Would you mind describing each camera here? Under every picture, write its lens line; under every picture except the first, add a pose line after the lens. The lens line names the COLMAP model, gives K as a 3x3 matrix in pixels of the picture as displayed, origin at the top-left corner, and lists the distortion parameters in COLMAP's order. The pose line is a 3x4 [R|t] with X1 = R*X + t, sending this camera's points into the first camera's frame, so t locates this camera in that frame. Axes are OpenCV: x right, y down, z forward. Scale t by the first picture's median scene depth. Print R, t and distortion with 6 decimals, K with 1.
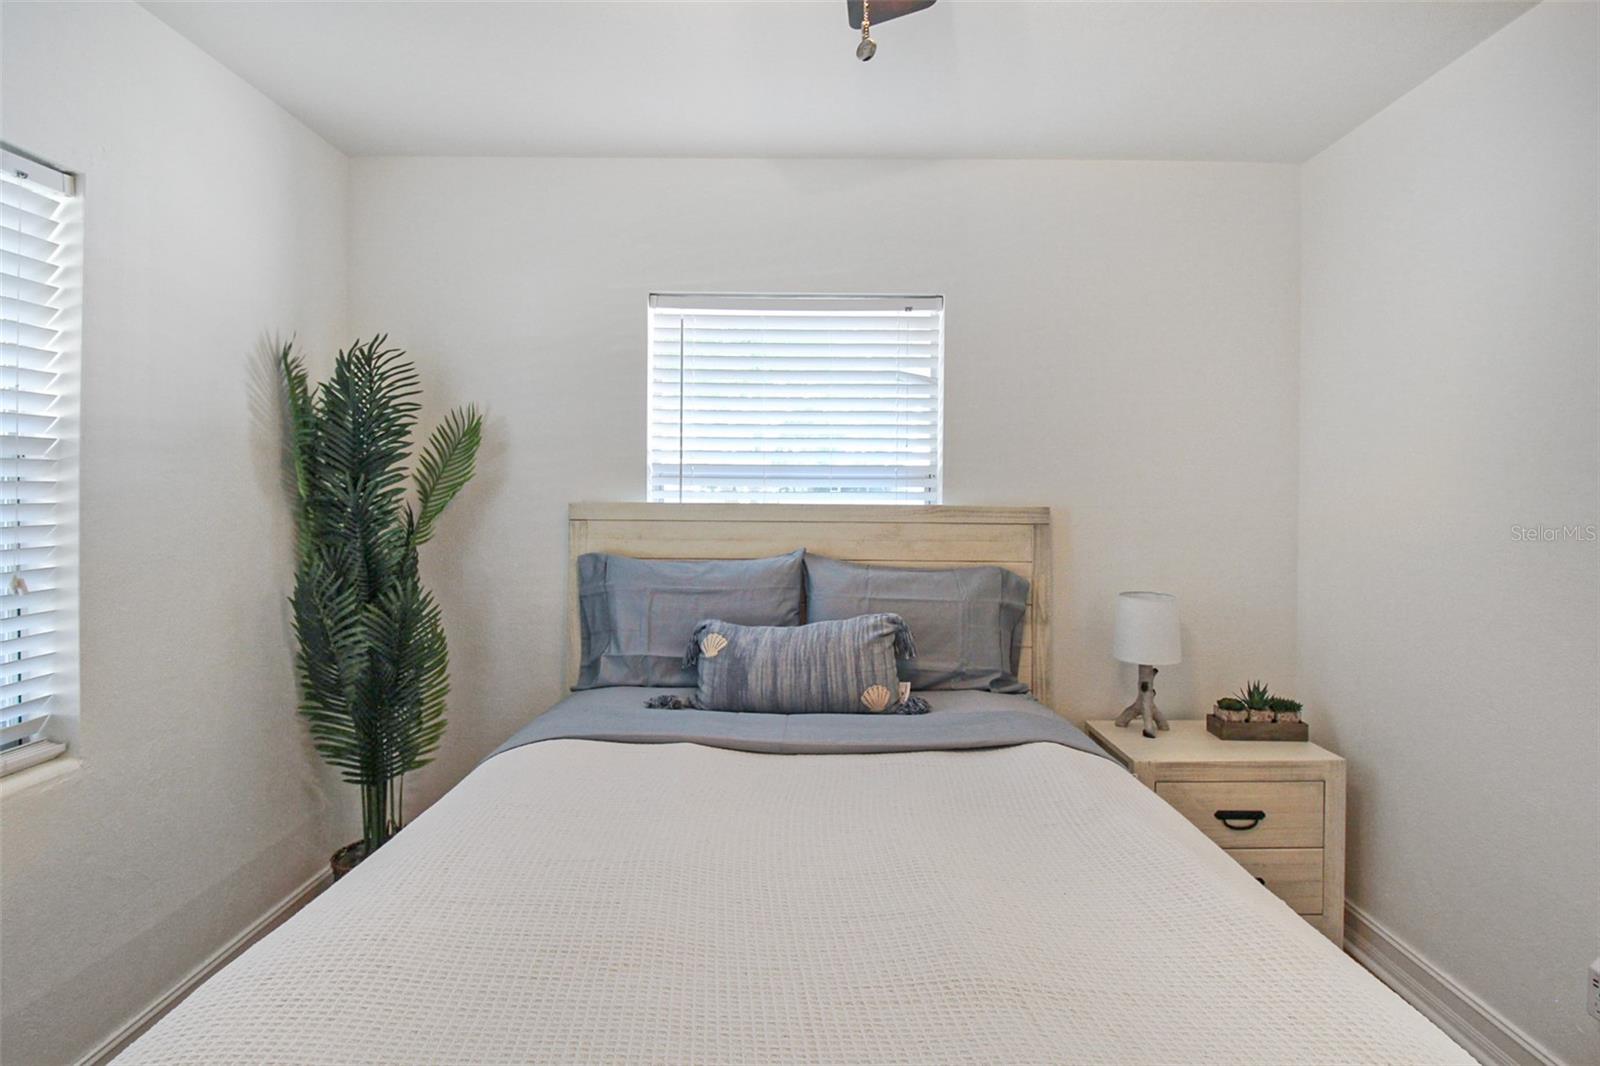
lens RADIAL K [[814.7, 0, 826.4], [0, 814.7, 491.3], [0, 0, 1]] dist [0.000719, -0.013259]
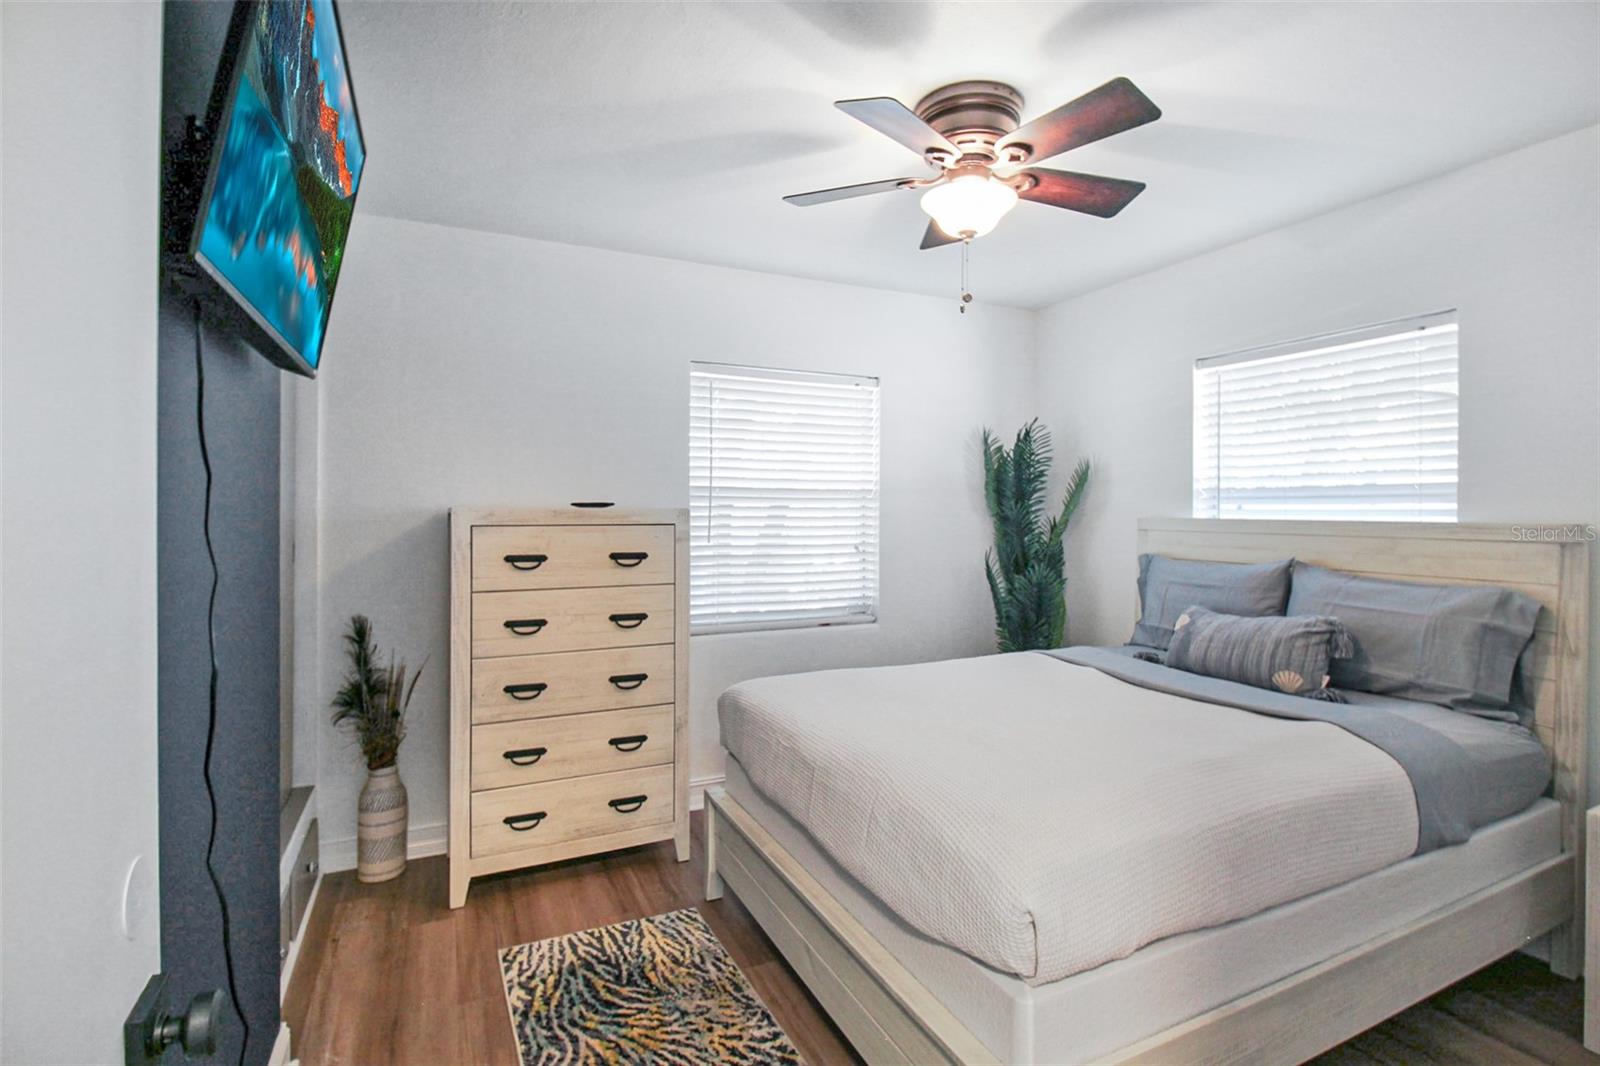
lens RADIAL K [[763.6, 0, 801.6], [0, 763.6, 508.9], [0, 0, 1]] dist [-0.024006, -0.001875]
pose [[0.417161, -0.006996, -0.908806, 0.694007], [0.003296, 0.999975, -0.006185, 0.004451], [0.908827, -0.000415, 0.417174, -0.100359]]
